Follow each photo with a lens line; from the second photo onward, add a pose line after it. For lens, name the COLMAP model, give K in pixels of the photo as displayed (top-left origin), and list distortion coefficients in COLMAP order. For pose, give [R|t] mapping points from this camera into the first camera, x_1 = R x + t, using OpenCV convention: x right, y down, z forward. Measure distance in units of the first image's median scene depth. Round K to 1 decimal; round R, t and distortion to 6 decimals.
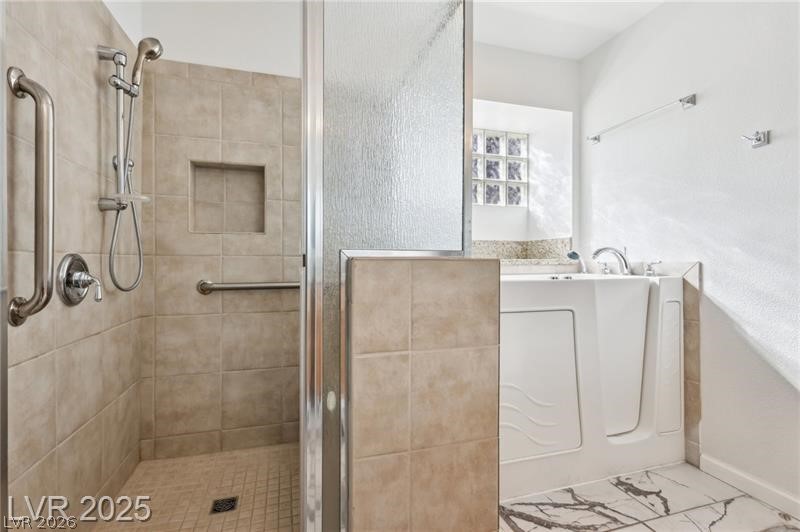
lens RADIAL K [[378.6, 0, 400.4], [0, 378.6, 264.8], [0, 0, 1]] dist [-0.001455, 0.000725]
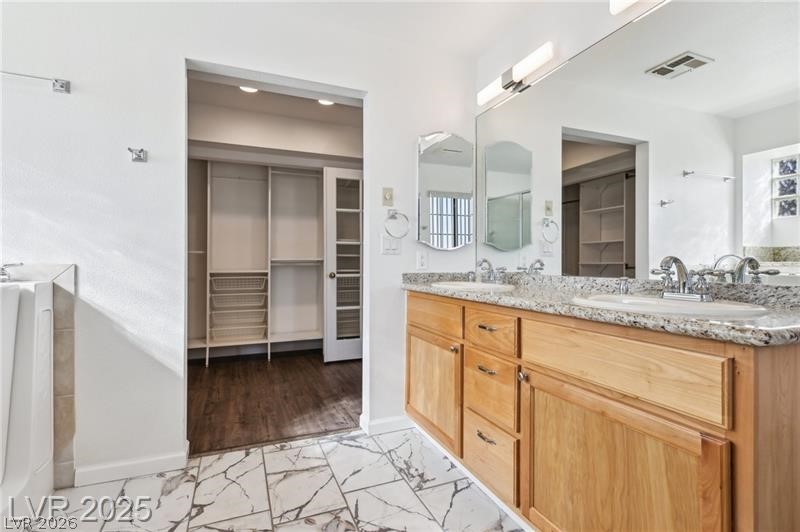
lens RADIAL K [[378.6, 0, 398.1], [0, 378.6, 264.3], [0, 0, 1]] dist [-0.001455, 0.000725]
pose [[-0.100343, 0.000849, 0.994953, -0.214087], [0.004801, 0.999988, -0.000369, -0.003187], [-0.994941, 0.004740, -0.100346, 0.298595]]
